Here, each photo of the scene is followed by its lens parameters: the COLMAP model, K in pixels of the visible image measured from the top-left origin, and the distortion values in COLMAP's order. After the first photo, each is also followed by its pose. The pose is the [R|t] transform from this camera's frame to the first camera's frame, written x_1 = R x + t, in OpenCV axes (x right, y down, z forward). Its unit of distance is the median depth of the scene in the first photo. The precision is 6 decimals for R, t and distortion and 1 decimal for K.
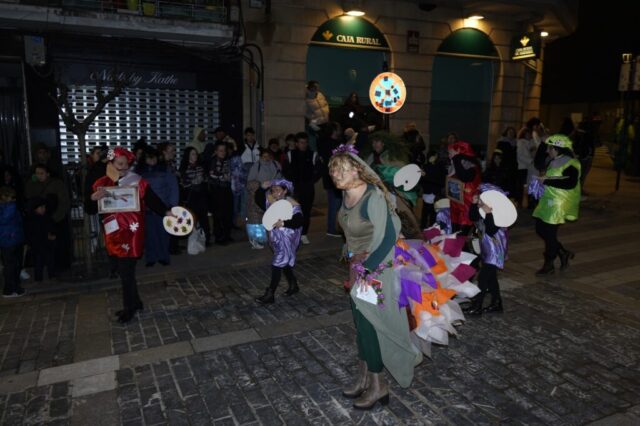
lens RADIAL K [[512.0, 0, 319.7], [0, 512.0, 217.5], [0, 0, 1]] dist [-0.006551, 0.002391]
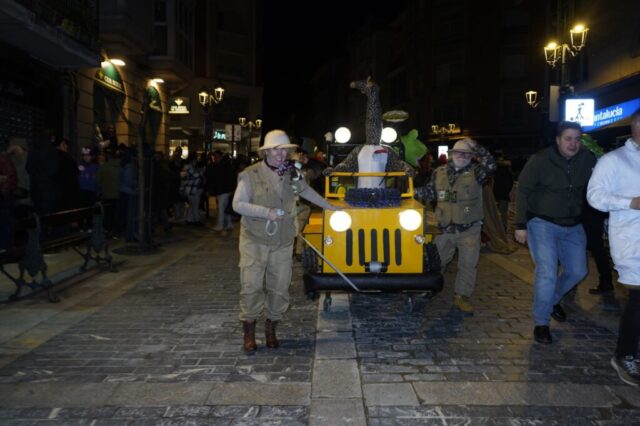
lens RADIAL K [[512.0, 0, 320.1], [0, 512.0, 211.5], [0, 0, 1]] dist [-0.006551, 0.002391]
pose [[0.421024, -0.044962, 0.905934, -1.684026], [0.160434, 0.986715, -0.025589, 0.144610], [-0.892748, 0.156116, 0.422644, 0.154848]]
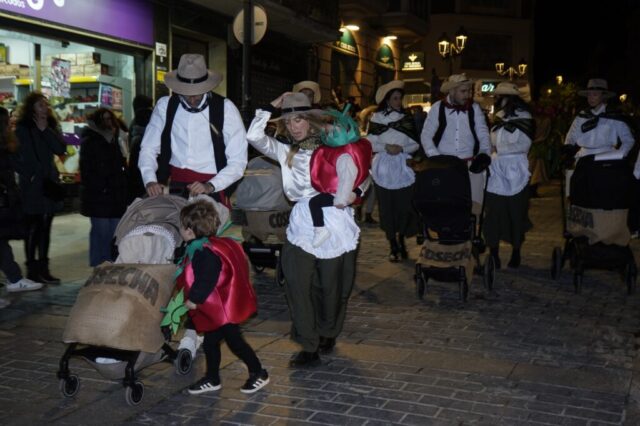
lens RADIAL K [[780.0, 0, 316.5], [0, 780.0, 209.2], [0, 0, 1]] dist [0.001987, 0.000000]
pose [[0.748463, -0.043996, 0.661715, -2.567706], [0.117197, 0.990868, -0.066681, 0.349125], [-0.652738, 0.127459, 0.746784, -0.706177]]
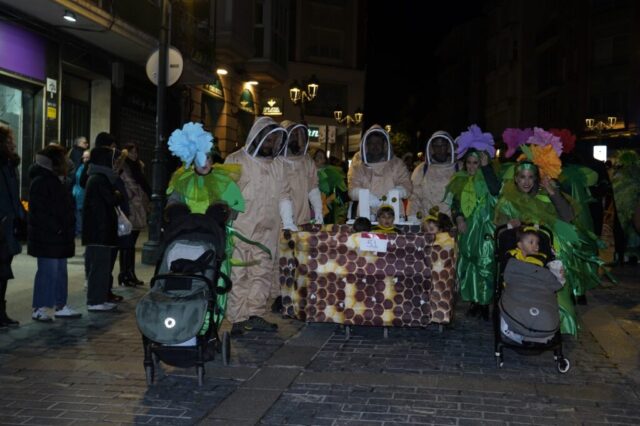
lens RADIAL K [[780.0, 0, 318.4], [0, 780.0, 214.0], [0, 0, 1]] dist [0.001987, 0.000000]
pose [[0.572654, -0.006318, 0.819773, -2.779195], [0.131442, 0.987741, -0.084206, 0.325813], [-0.809192, 0.155974, 0.566464, -0.563926]]
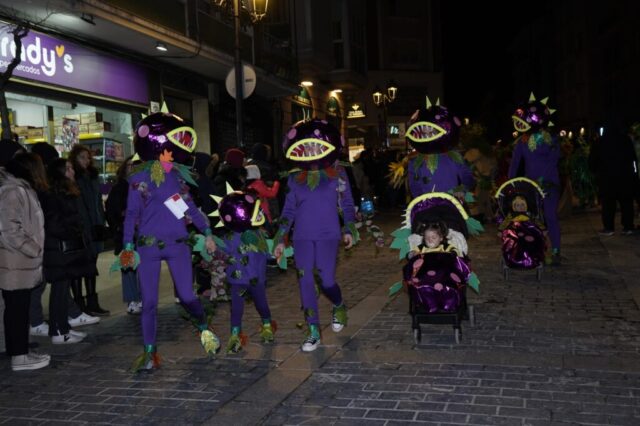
lens RADIAL K [[662.0, 0, 317.5], [0, 662.0, 215.4], [0, 0, 1]] dist [0.006311, 0.000000]
pose [[0.685742, -0.061408, 0.725249, -2.641619], [0.183116, 0.978940, -0.090252, 0.333890], [-0.704433, 0.194695, 0.682545, -0.581437]]
